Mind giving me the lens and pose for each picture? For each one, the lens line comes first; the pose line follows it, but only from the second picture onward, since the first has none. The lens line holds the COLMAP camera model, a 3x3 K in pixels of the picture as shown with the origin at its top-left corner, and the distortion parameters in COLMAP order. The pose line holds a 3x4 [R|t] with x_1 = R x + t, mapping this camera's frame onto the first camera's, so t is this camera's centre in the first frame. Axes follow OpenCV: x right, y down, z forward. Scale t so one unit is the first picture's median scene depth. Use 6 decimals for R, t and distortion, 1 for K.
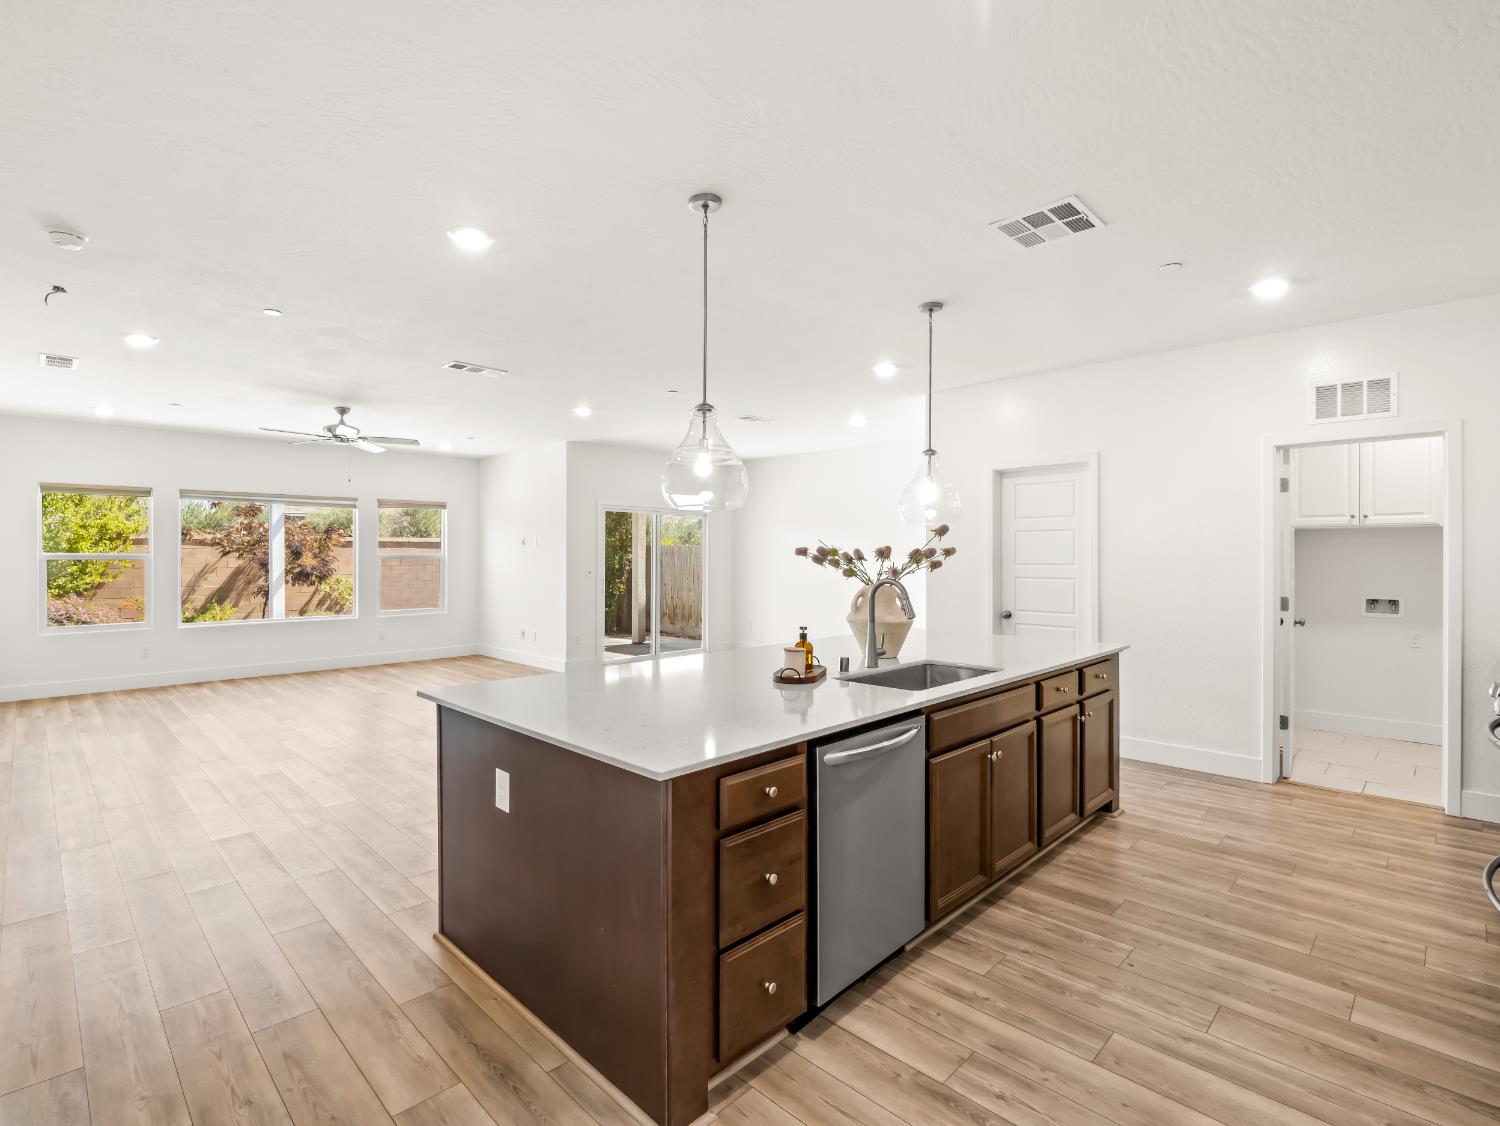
lens RADIAL K [[729.7, 0, 751.8], [0, 729.7, 559.5], [0, 0, 1]] dist [-0.013897, 0.000306]
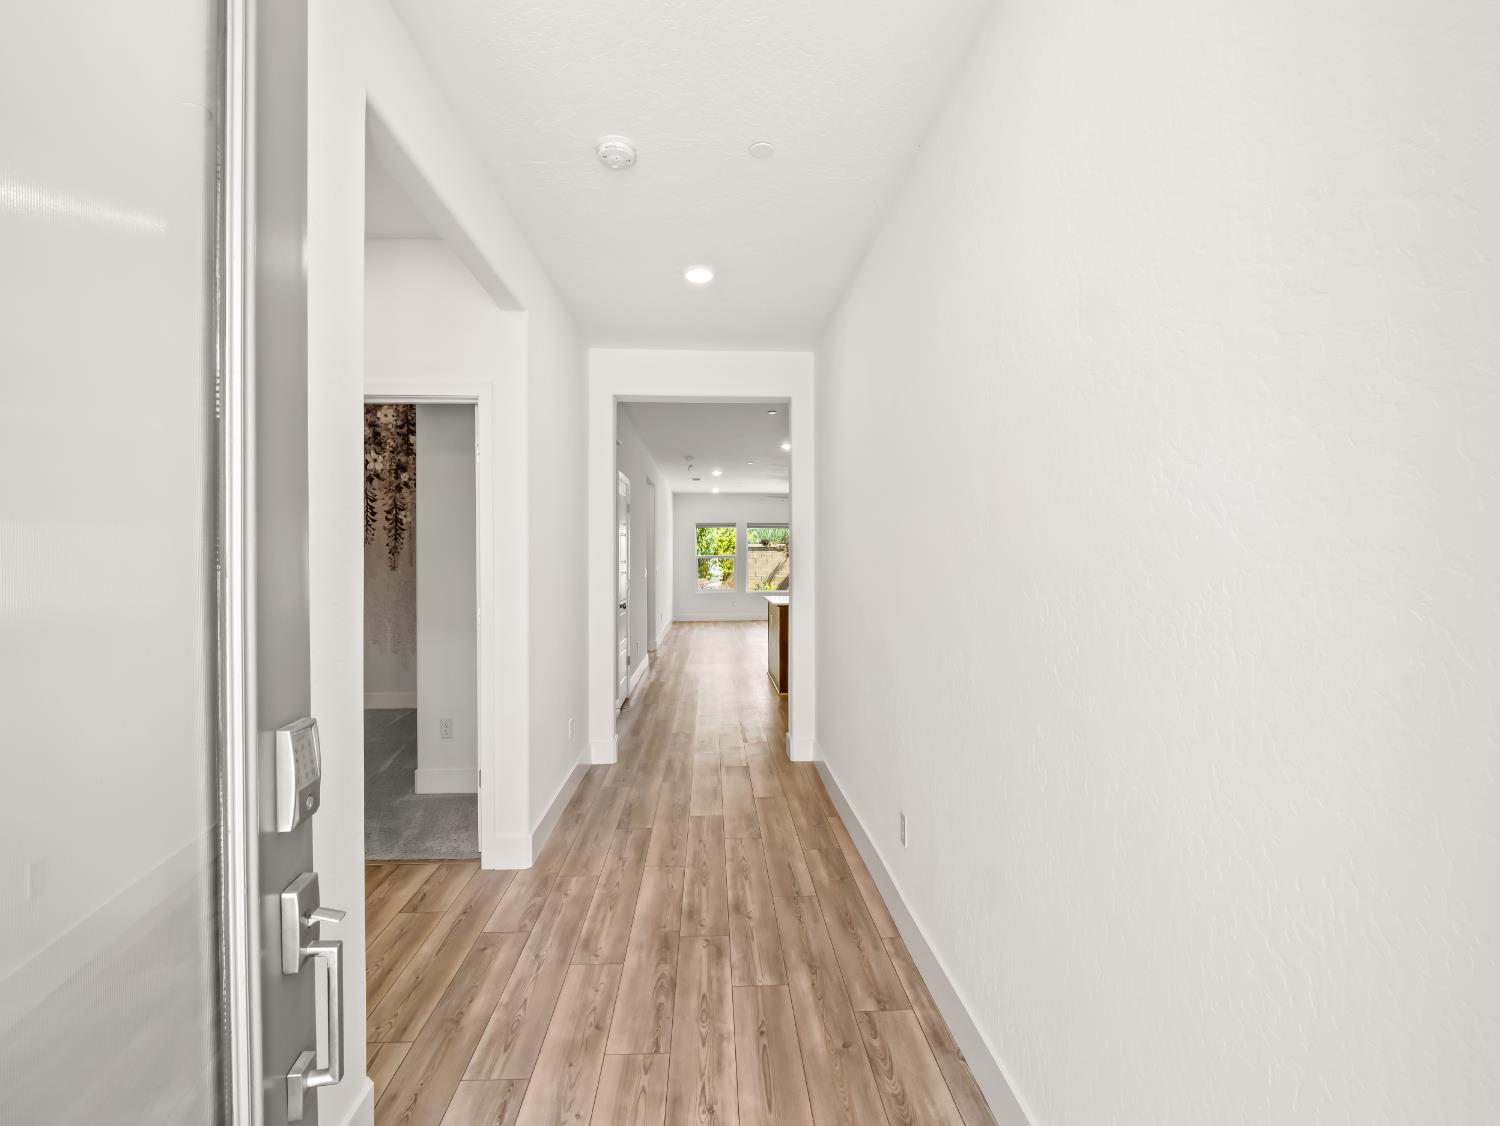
lens RADIAL K [[729.7, 0, 748.3], [0, 729.7, 563.0], [0, 0, 1]] dist [-0.013897, 0.000306]
pose [[0.741637, 0.005868, -0.670776, 0.430315], [-0.006830, 0.999976, 0.001197, 0.008329], [0.670767, 0.003694, 0.741659, -0.375557]]
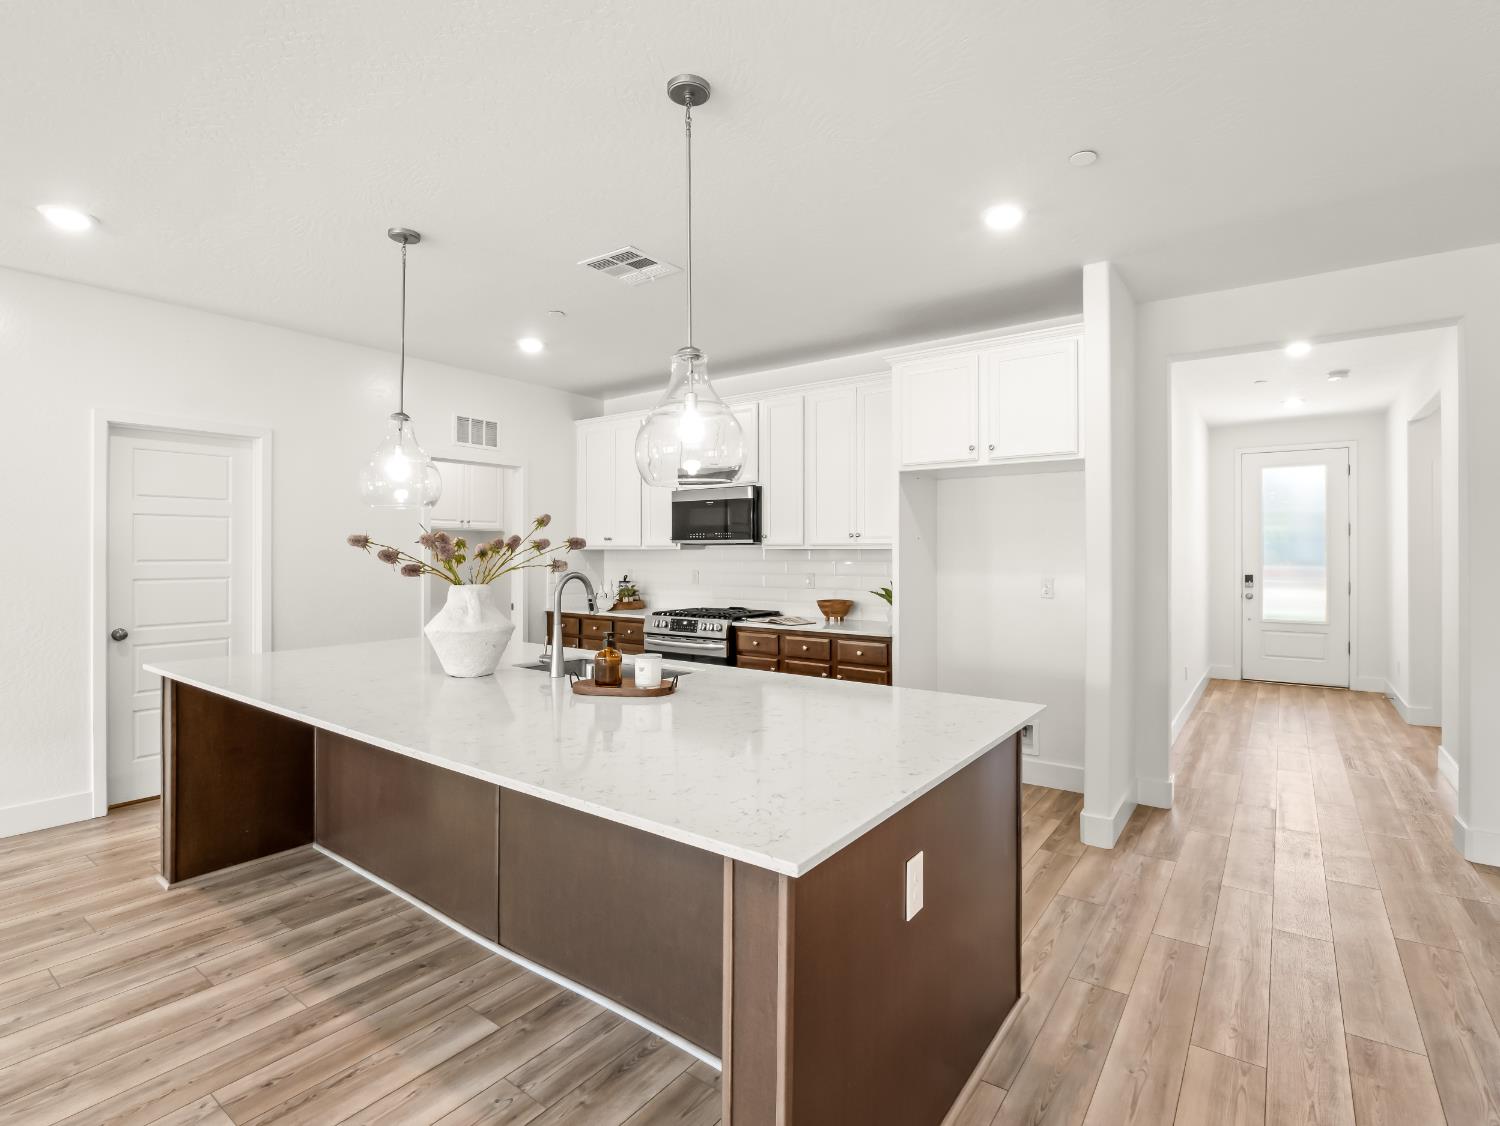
lens RADIAL K [[729.7, 0, 748.8], [0, 729.7, 551.8], [0, 0, 1]] dist [-0.013897, 0.000306]
pose [[-0.150816, 0.002065, 0.988560, -0.231865], [0.005153, 0.999986, -0.001302, 0.000923], [-0.988548, 0.004898, -0.150824, 0.292740]]
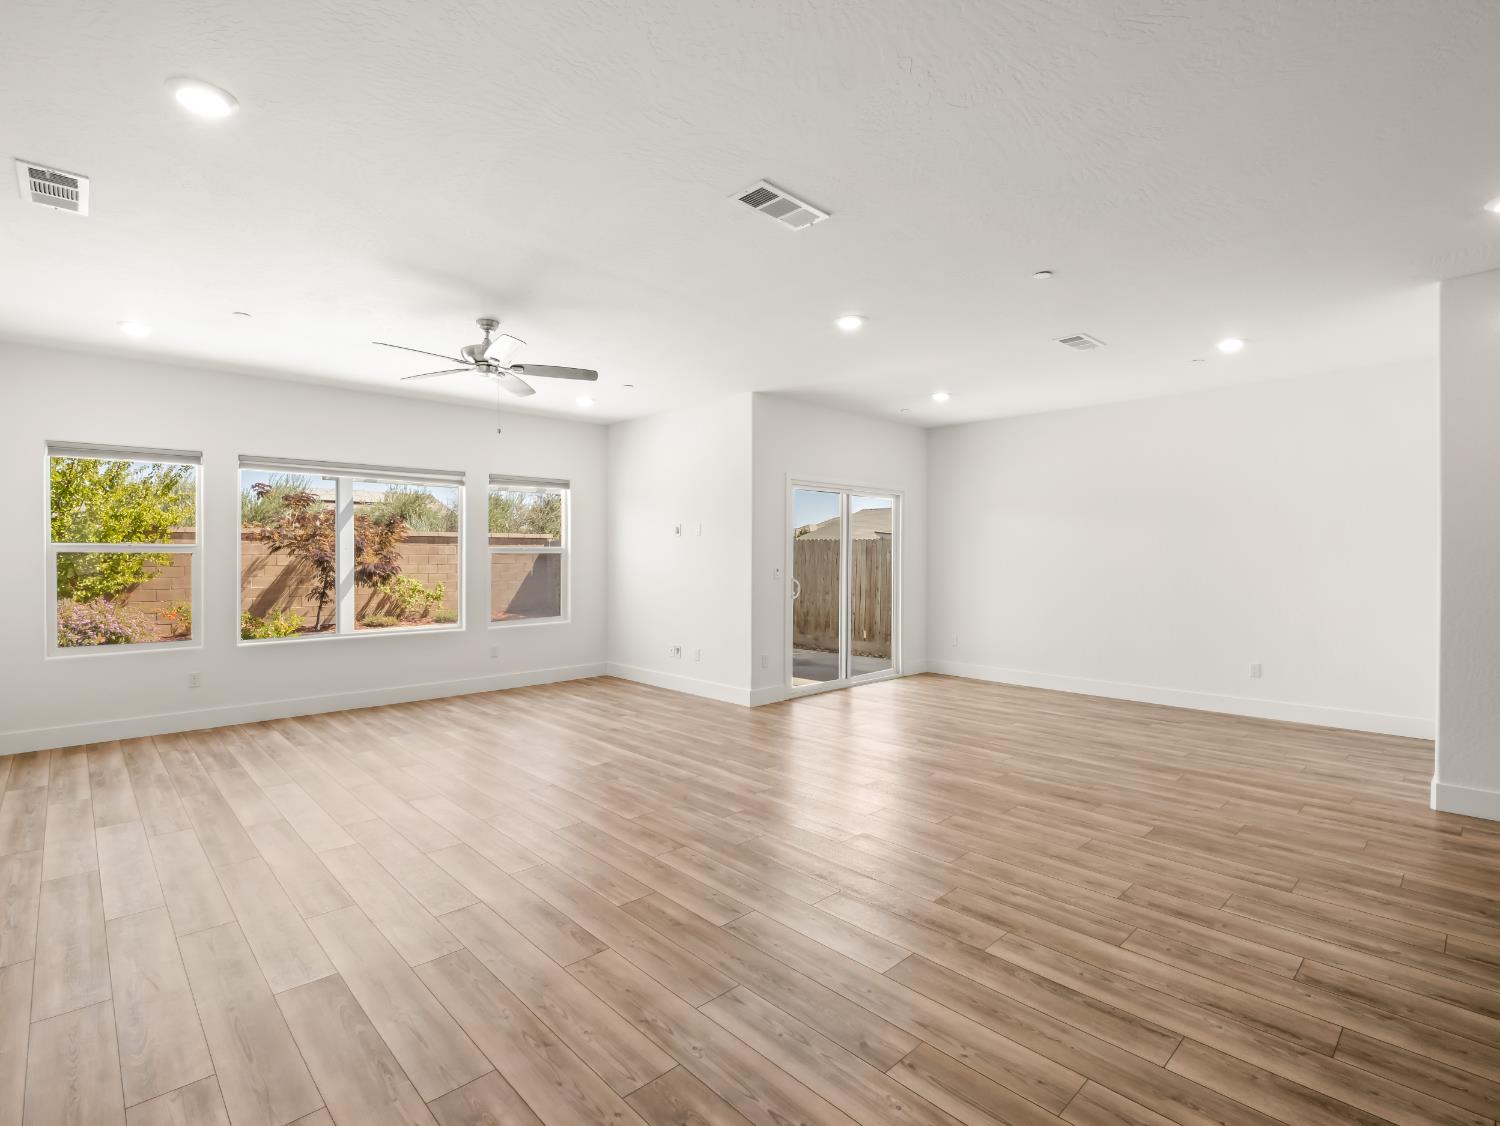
lens RADIAL K [[729.7, 0, 749.0], [0, 729.7, 563.5], [0, 0, 1]] dist [-0.013897, 0.000306]
pose [[0.999522, 0.000916, -0.030911, -0.198710], [-0.000779, 0.999990, 0.004425, 0.006072], [0.030915, -0.004398, 0.999512, 0.223691]]
